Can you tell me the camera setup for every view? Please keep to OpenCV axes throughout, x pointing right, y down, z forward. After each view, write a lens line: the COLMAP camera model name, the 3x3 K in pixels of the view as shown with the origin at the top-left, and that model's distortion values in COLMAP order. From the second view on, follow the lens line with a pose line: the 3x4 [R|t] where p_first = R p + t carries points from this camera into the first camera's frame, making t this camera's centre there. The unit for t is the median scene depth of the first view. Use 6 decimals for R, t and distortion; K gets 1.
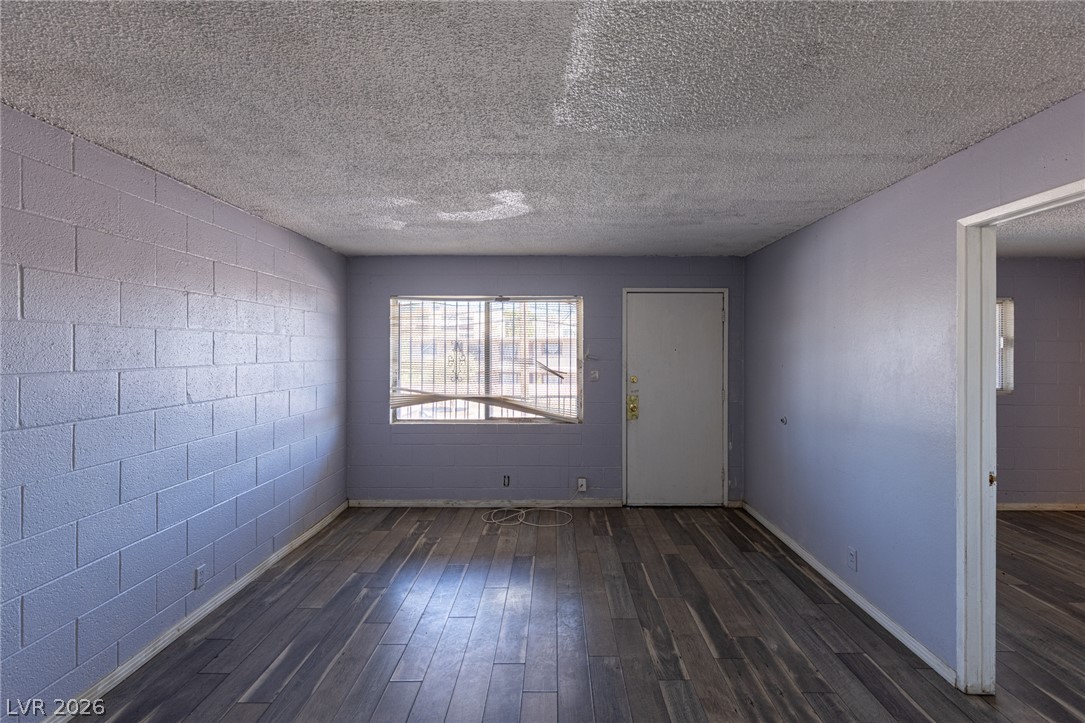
lens RADIAL K [[490.3, 0, 552.2], [0, 490.3, 353.0], [0, 0, 1]] dist [0.009174, -0.001802]
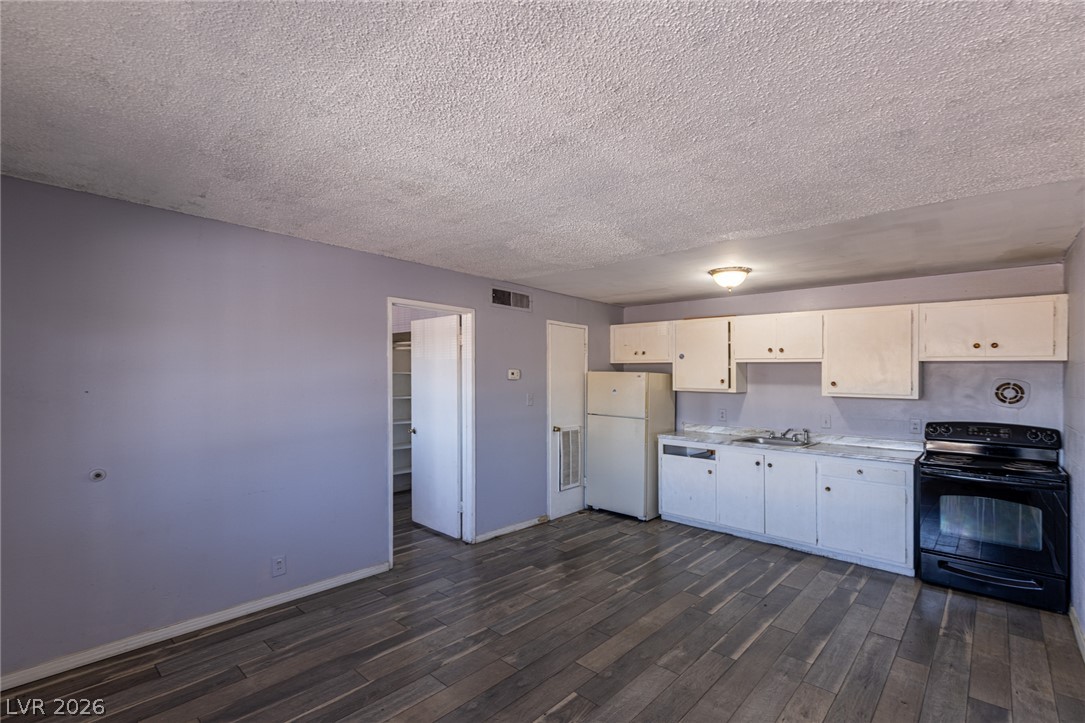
lens RADIAL K [[495.7, 0, 542.8], [0, 495.7, 386.4], [0, 0, 1]] dist [0.010637, -0.001402]
pose [[-0.745040, -0.022494, 0.666640, -0.350231], [-0.010013, 0.999696, 0.022542, -0.001648], [-0.666944, 0.010119, -0.745039, 0.944613]]
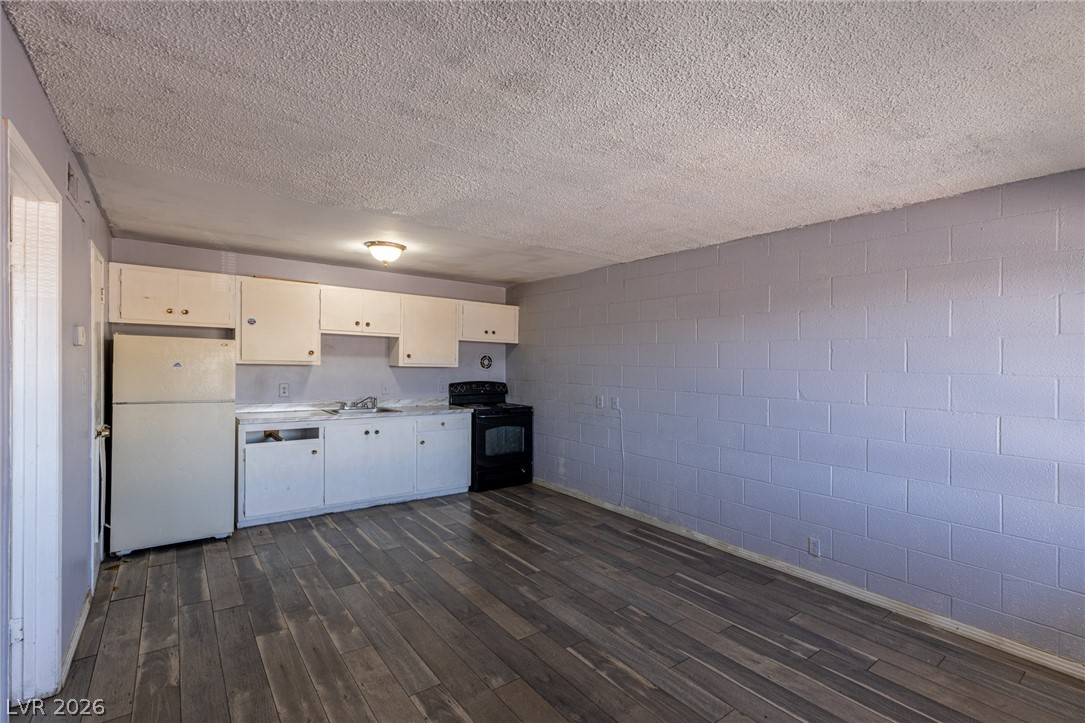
lens RADIAL K [[490.3, 0, 547.0], [0, 490.3, 362.3], [0, 0, 1]] dist [0.009174, -0.001802]
pose [[-0.790309, -0.015820, -0.612504, 0.331002], [-0.024387, 0.999687, 0.005646, 0.009932], [0.612223, 0.019399, -0.790447, 0.950068]]
